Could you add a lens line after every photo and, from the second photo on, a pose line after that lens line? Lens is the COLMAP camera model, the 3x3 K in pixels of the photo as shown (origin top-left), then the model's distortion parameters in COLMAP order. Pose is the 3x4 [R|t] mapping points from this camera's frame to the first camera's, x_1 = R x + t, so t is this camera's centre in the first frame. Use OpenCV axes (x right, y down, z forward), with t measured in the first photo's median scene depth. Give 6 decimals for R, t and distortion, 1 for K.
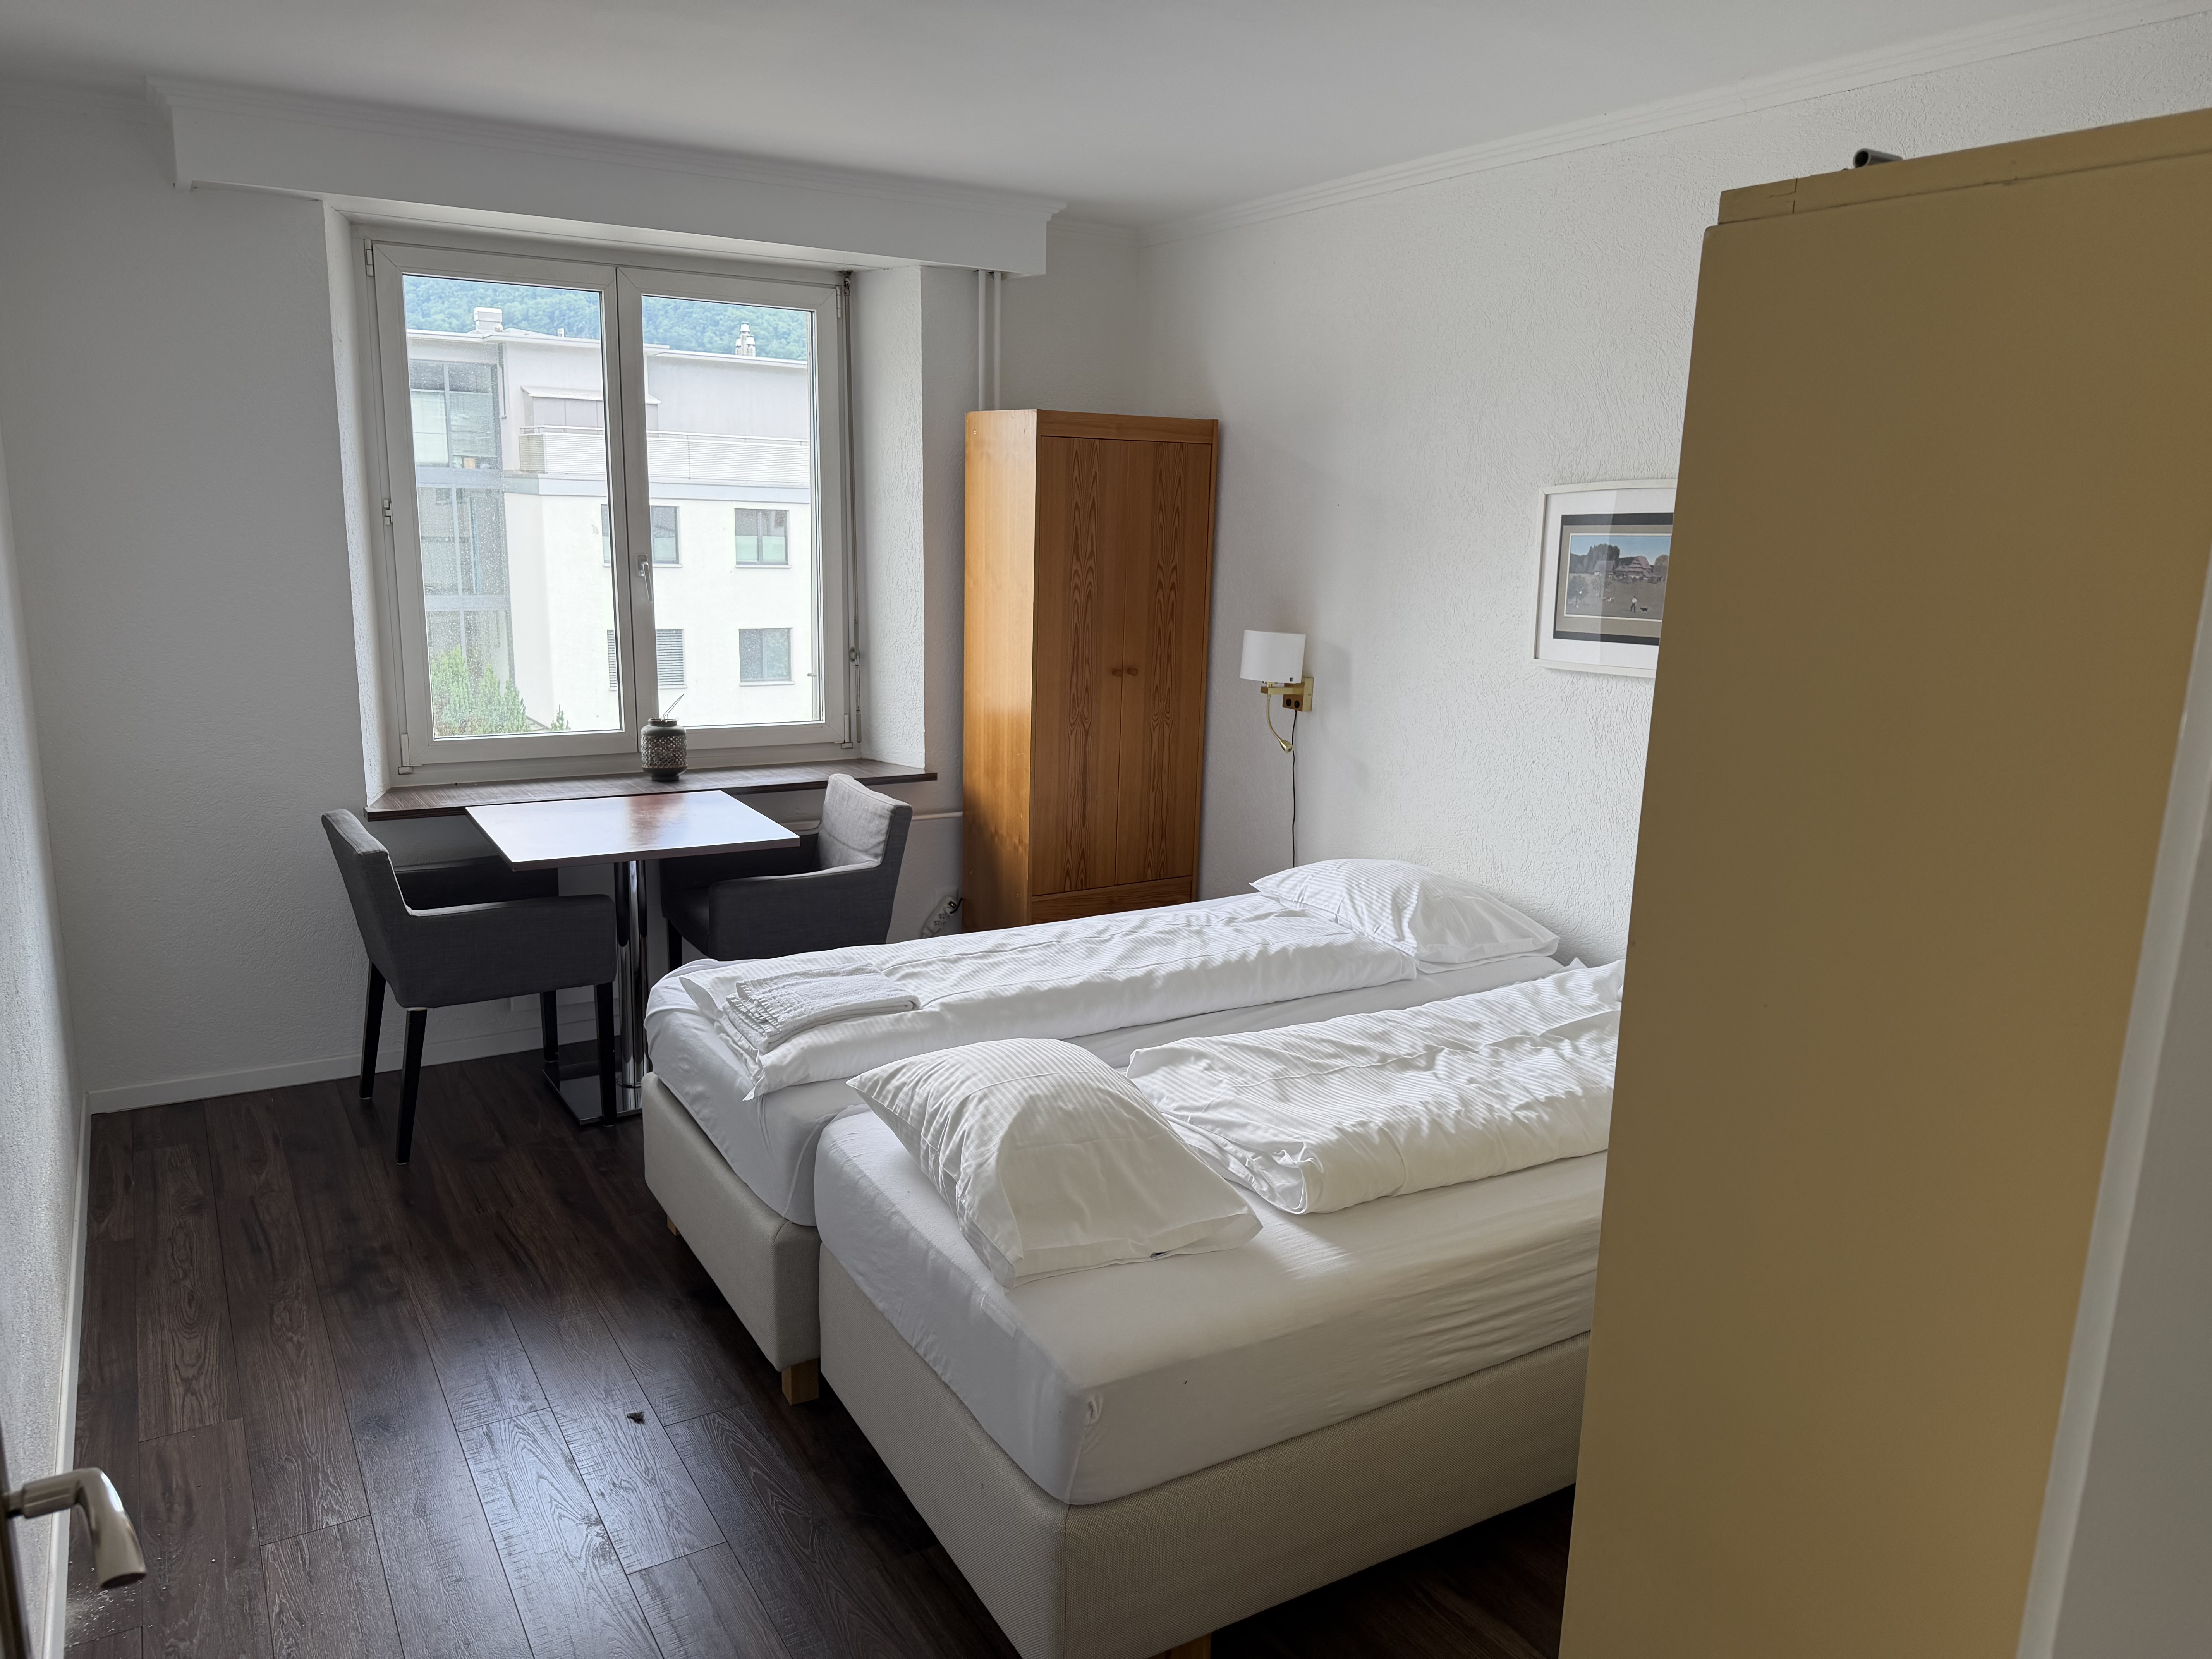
lens RADIAL K [[1536.7, 0, 1112.1], [0, 1536.7, 856.1], [0, 0, 1]] dist [0.011288, -0.027037]
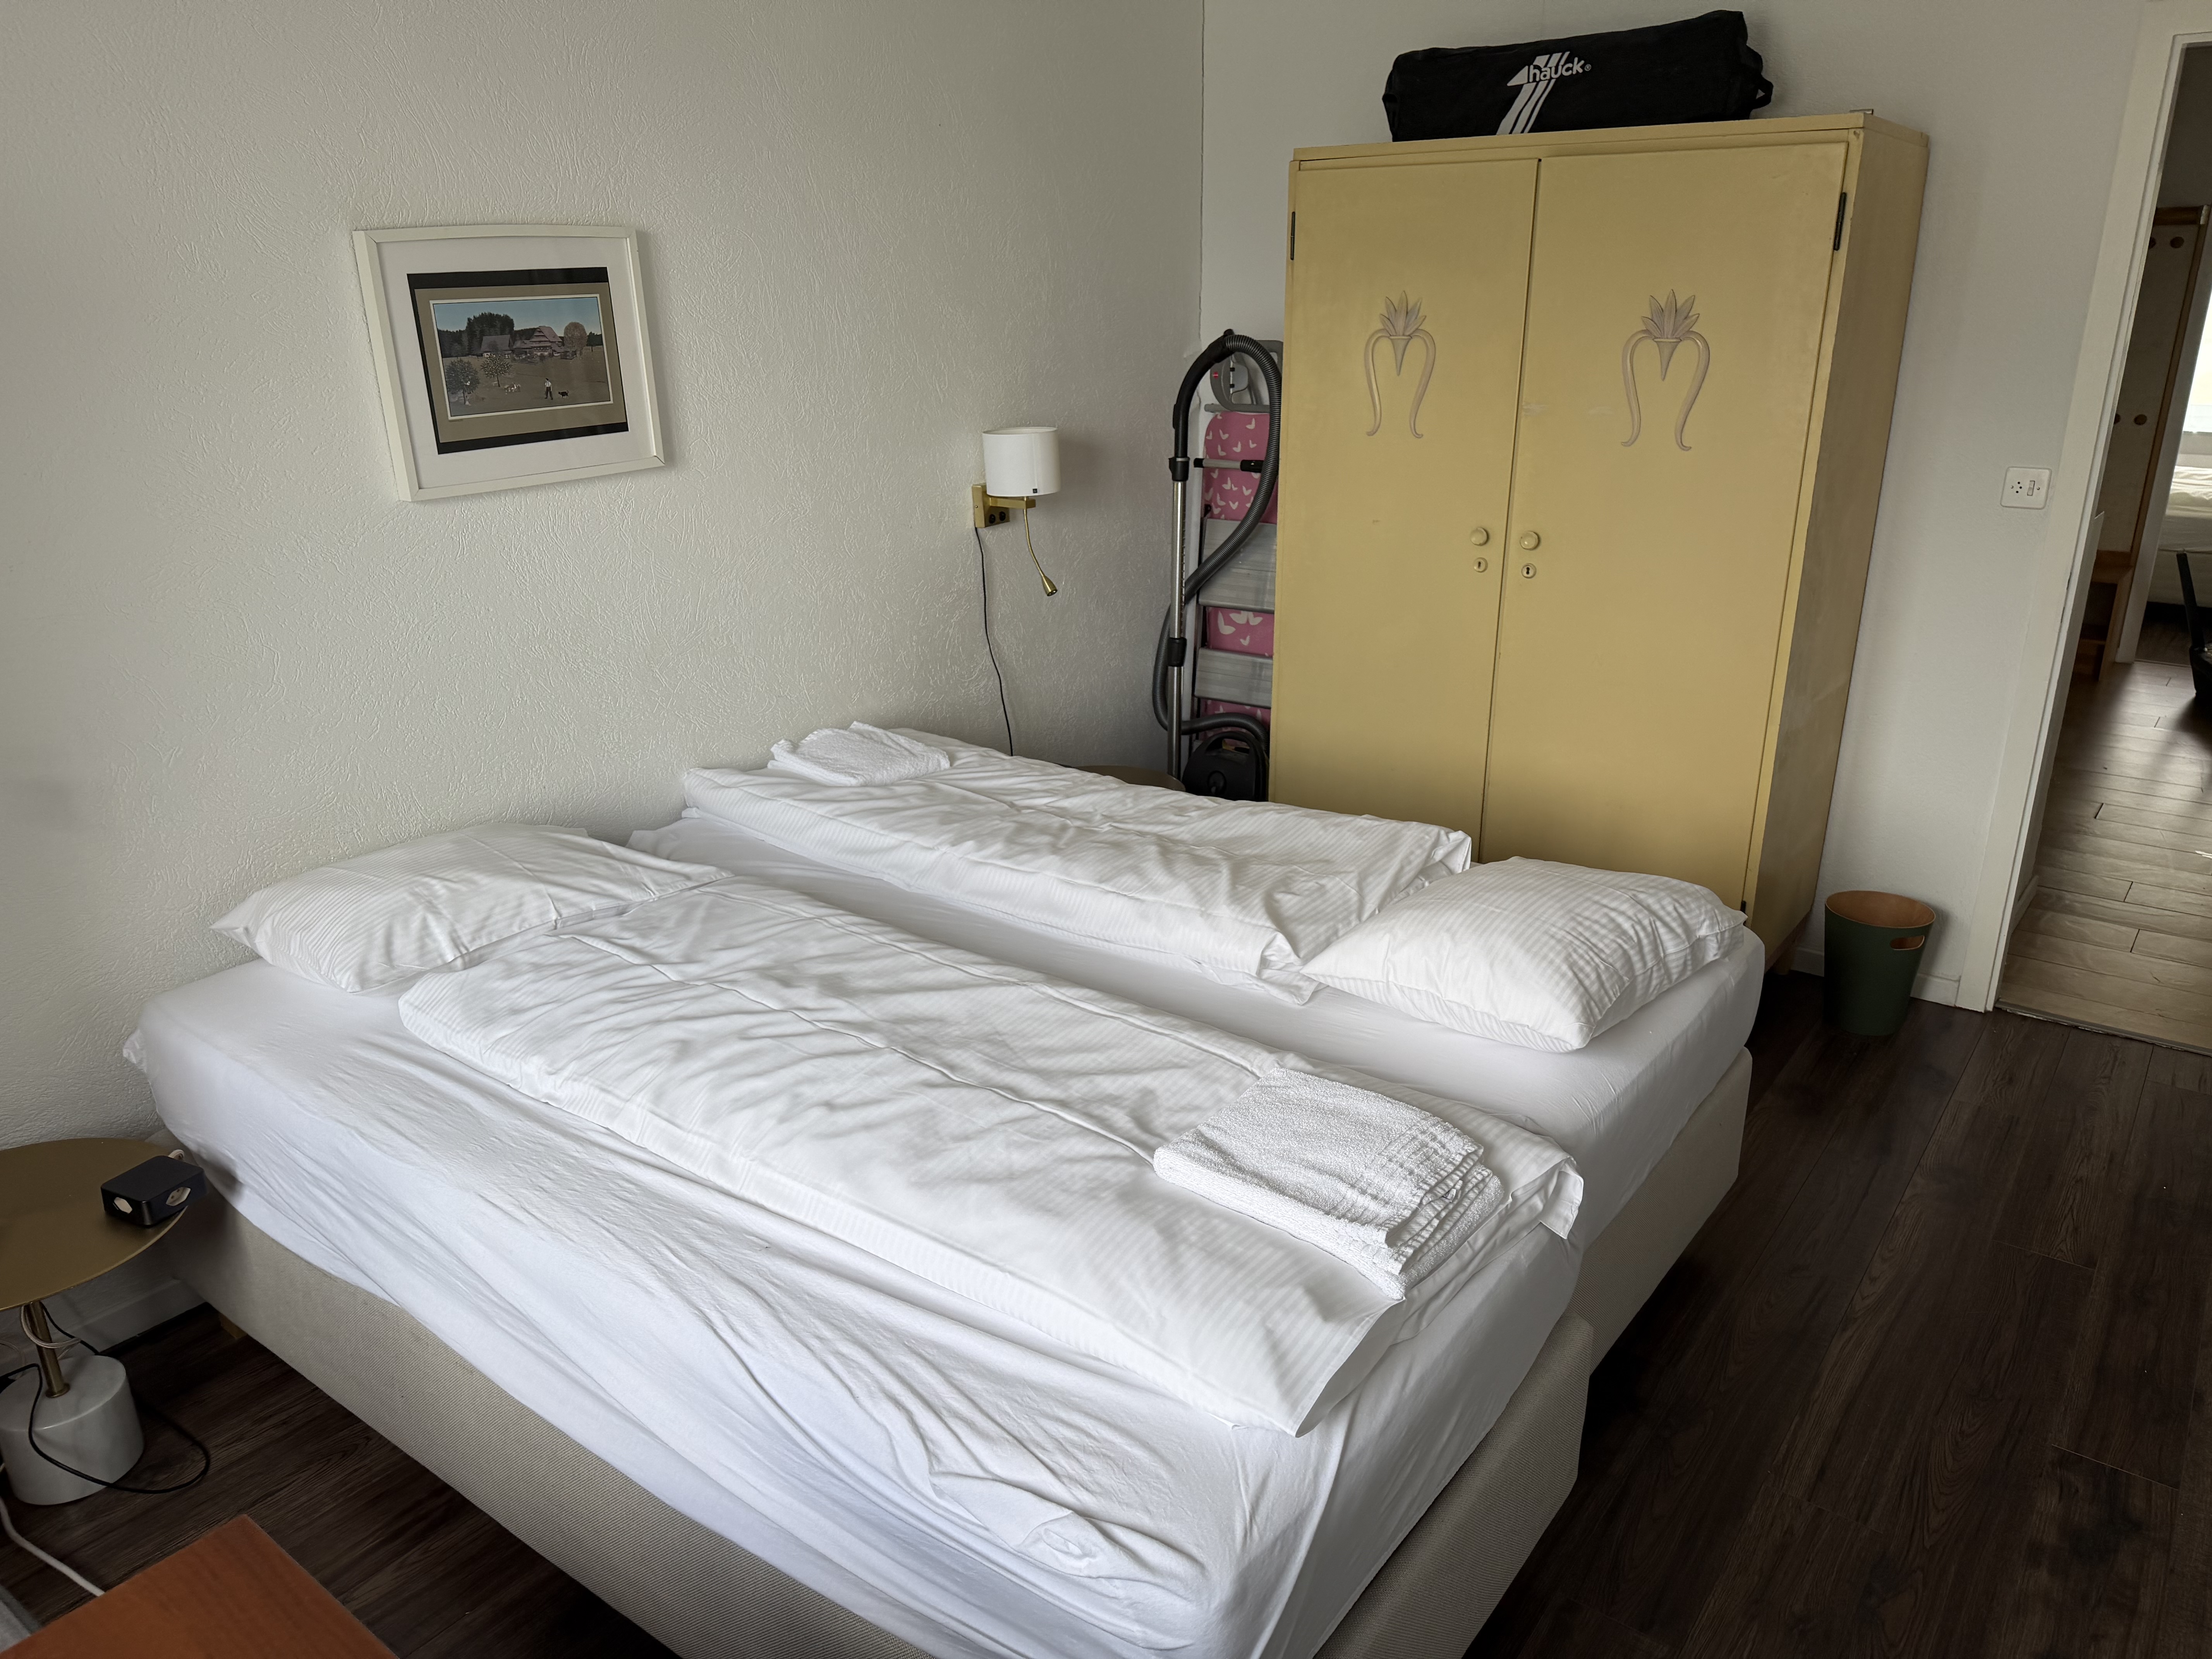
lens RADIAL K [[1536.7, 0, 1112.1], [0, 1536.7, 856.1], [0, 0, 1]] dist [0.011288, -0.027037]
pose [[-0.401066, -0.343901, 0.849046, -0.529605], [0.192751, 0.874424, 0.445230, -0.247443], [-0.895541, 0.342221, -0.284415, 1.034931]]
